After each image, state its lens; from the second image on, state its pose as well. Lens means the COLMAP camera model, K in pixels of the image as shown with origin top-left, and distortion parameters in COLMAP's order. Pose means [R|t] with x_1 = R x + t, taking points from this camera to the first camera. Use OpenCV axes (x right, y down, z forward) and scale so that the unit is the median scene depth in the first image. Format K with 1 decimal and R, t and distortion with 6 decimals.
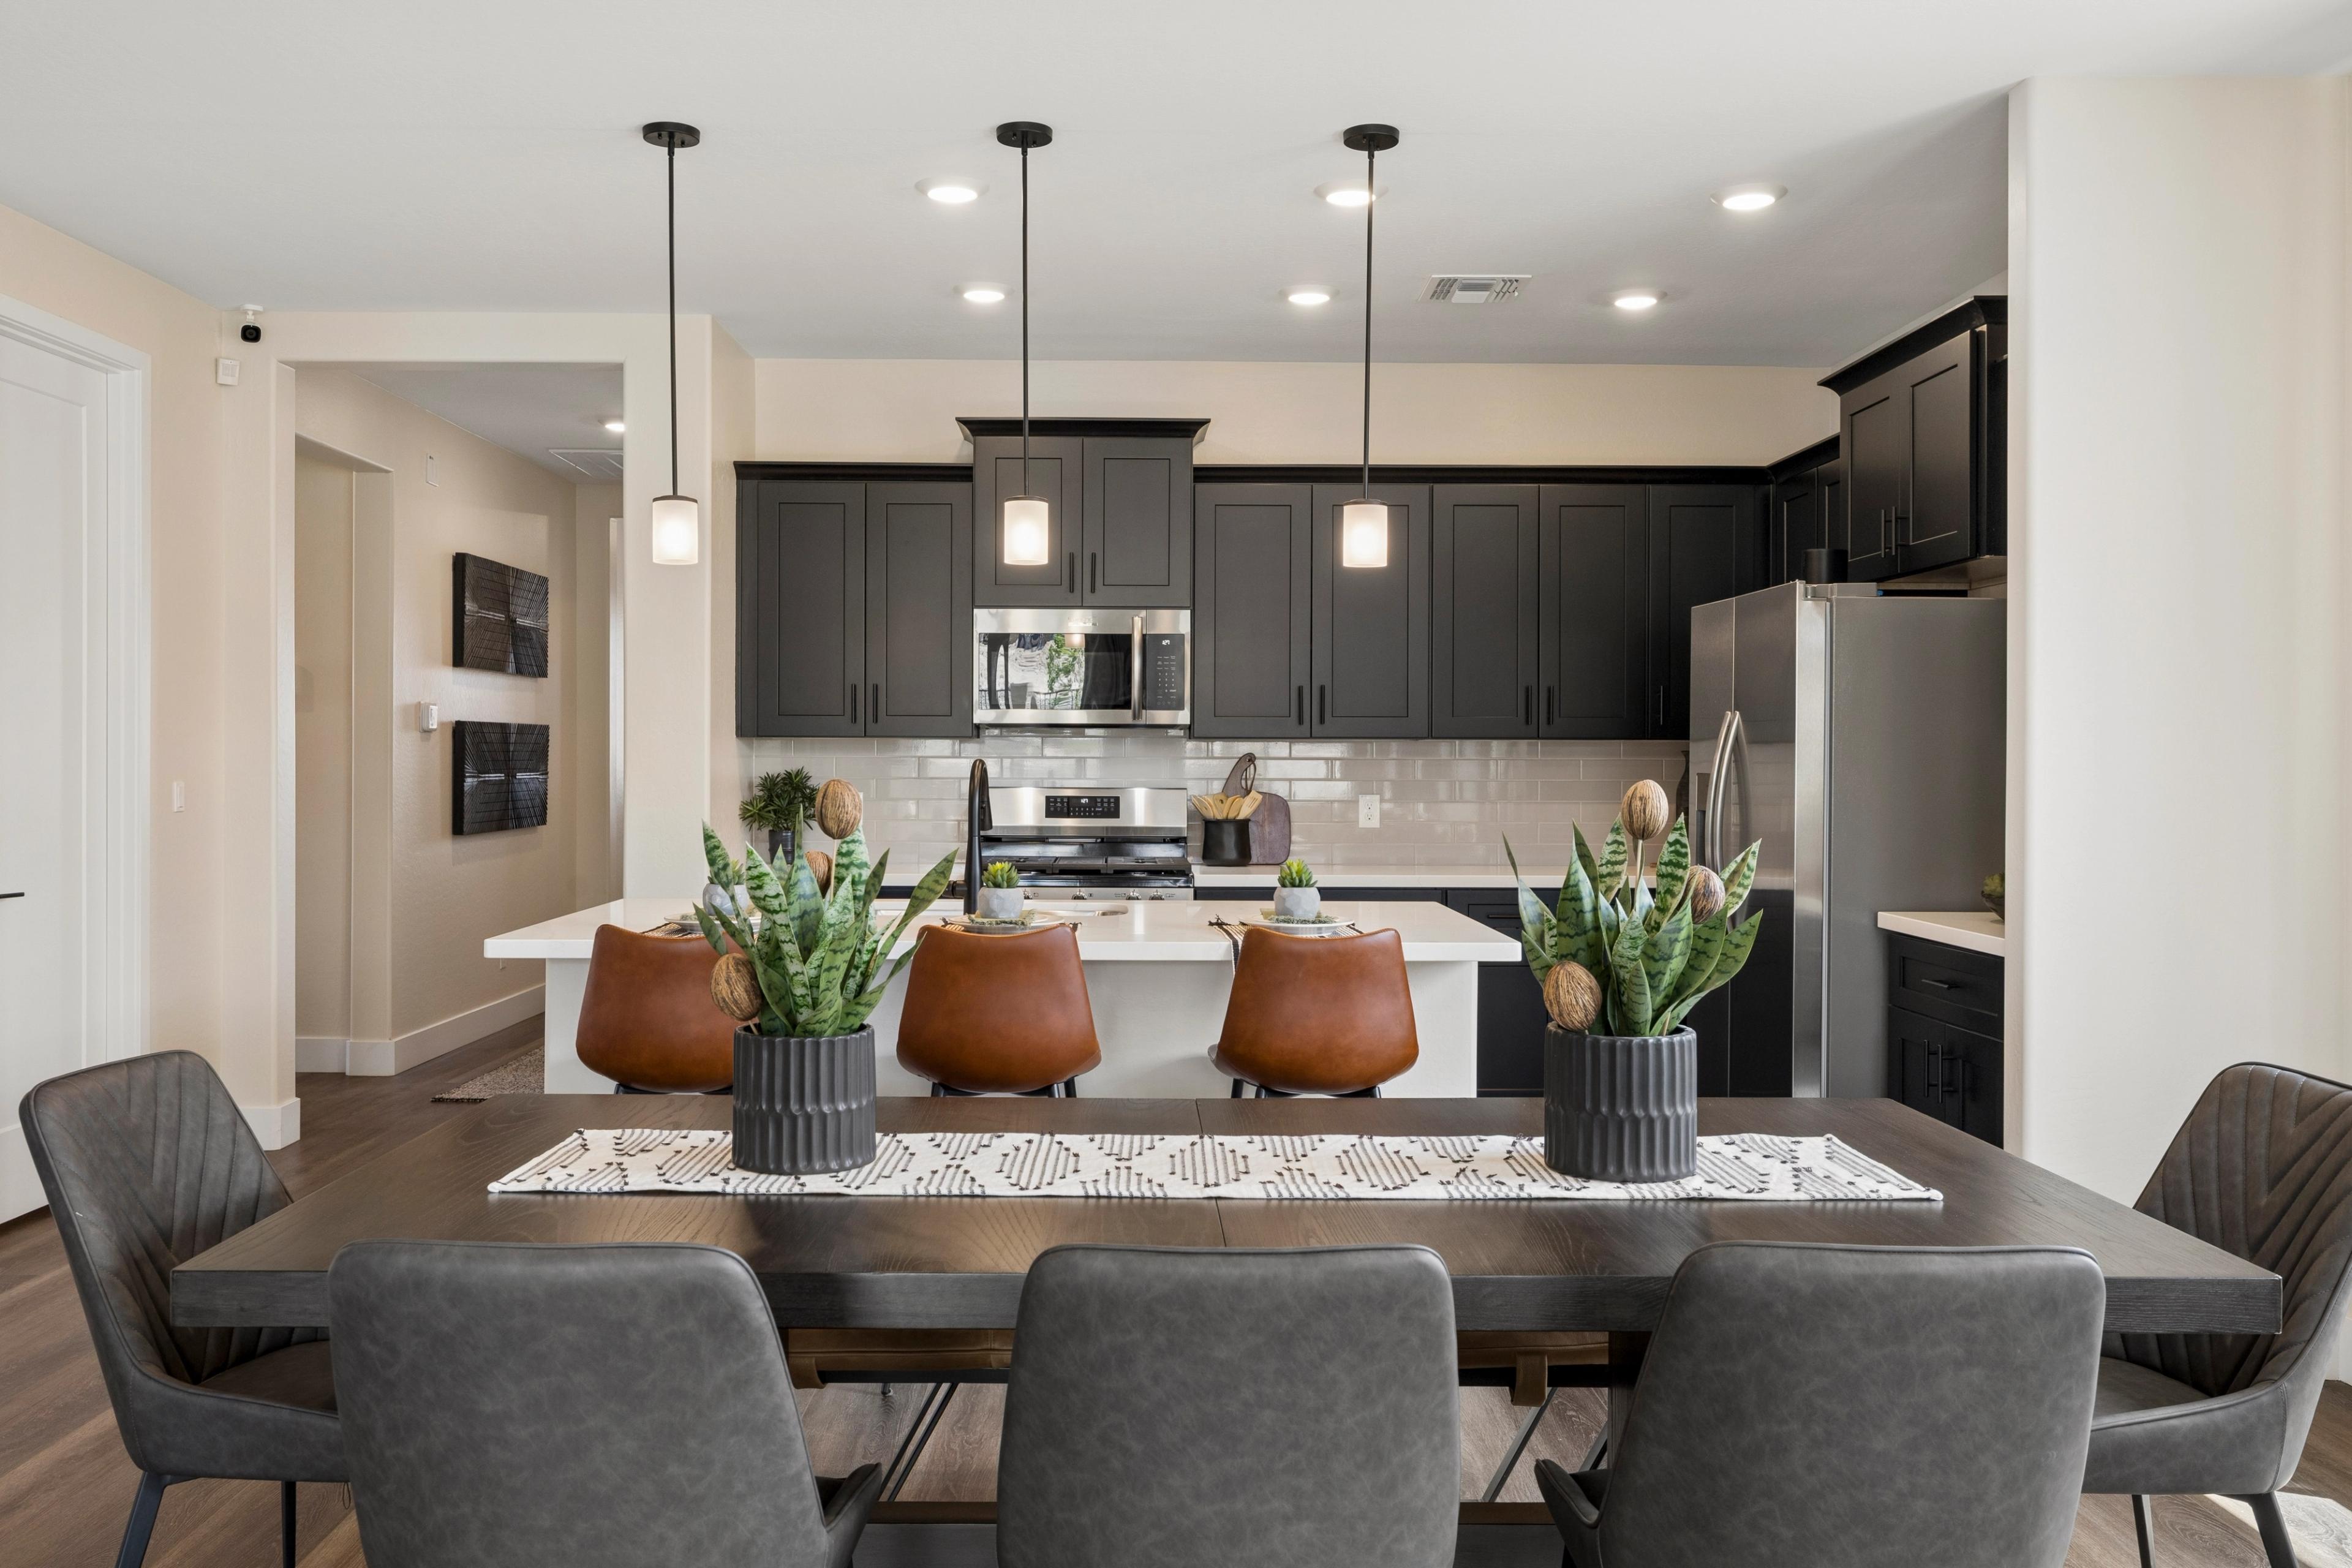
lens RADIAL K [[1902.7, 0, 1133.8], [0, 1902.7, 774.3], [0, 0, 1]] dist [0.009577, 0.002267]
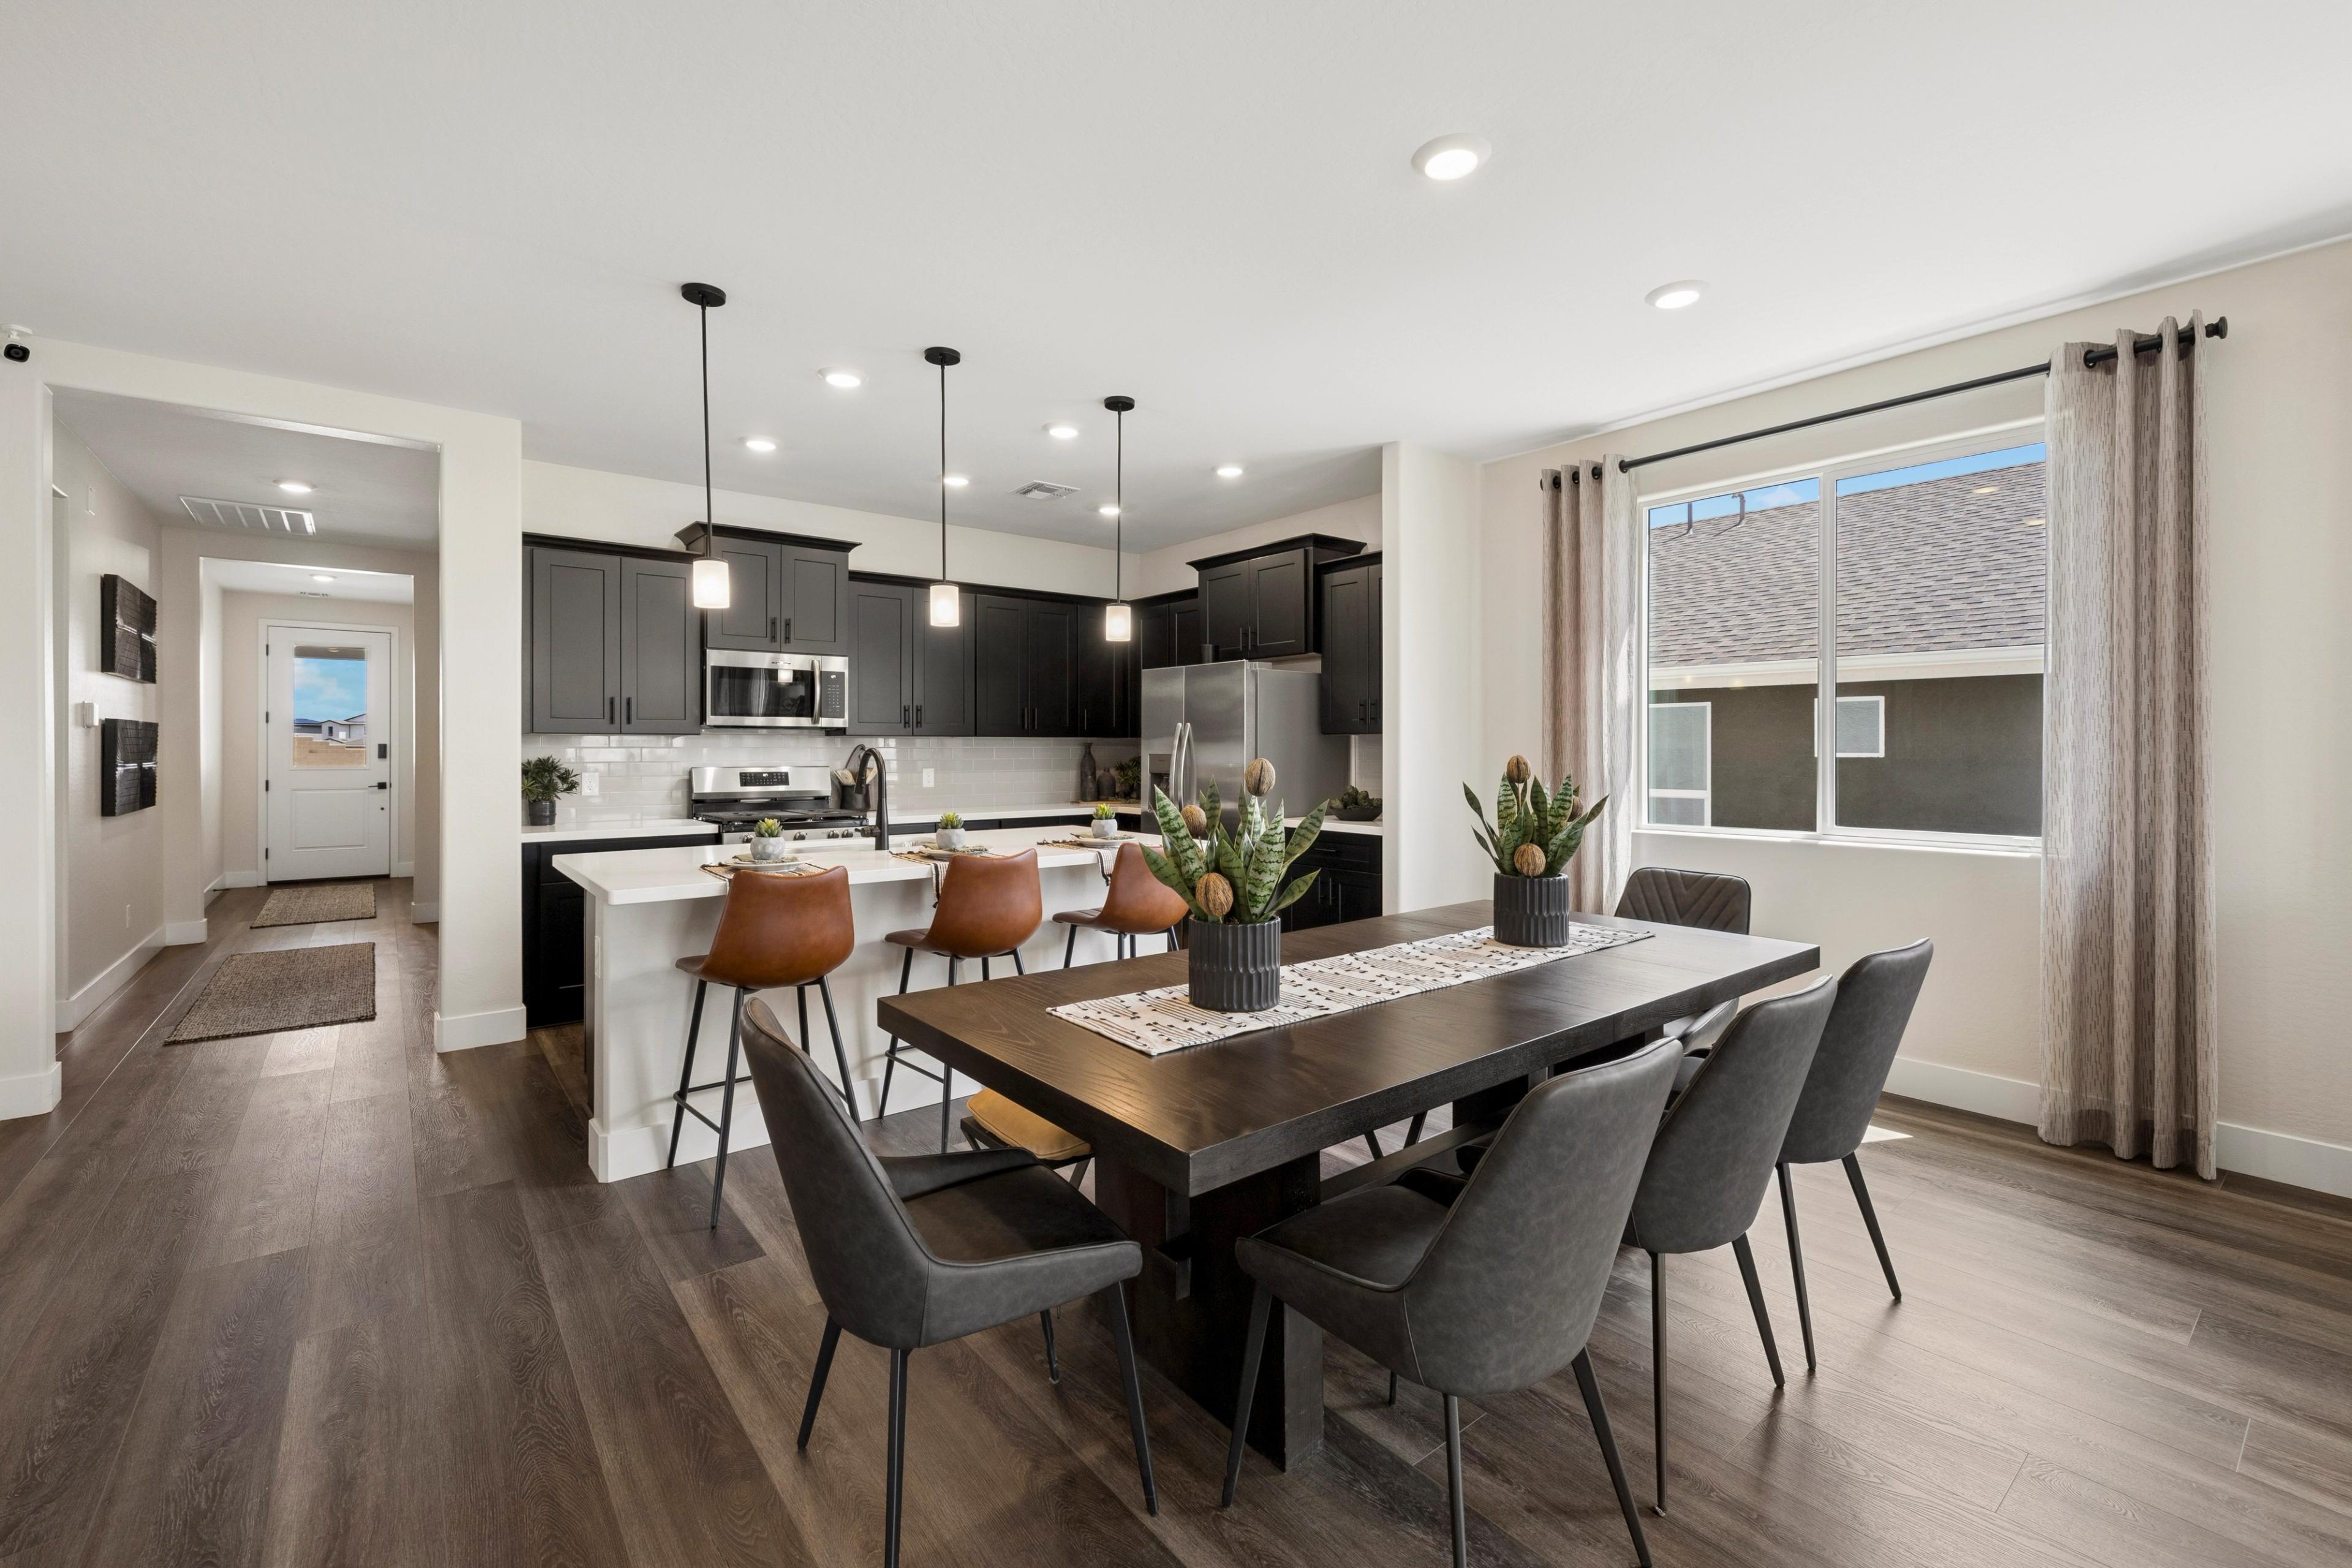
lens RADIAL K [[997.0, 0, 1171.5], [0, 997.0, 764.4], [0, 0, 1]] dist [-0.000604, -0.000217]
pose [[0.782430, -0.013885, 0.622584, -0.288880], [0.008805, 0.999898, 0.011234, -0.001186], [-0.622677, -0.003308, 0.782472, 0.151383]]
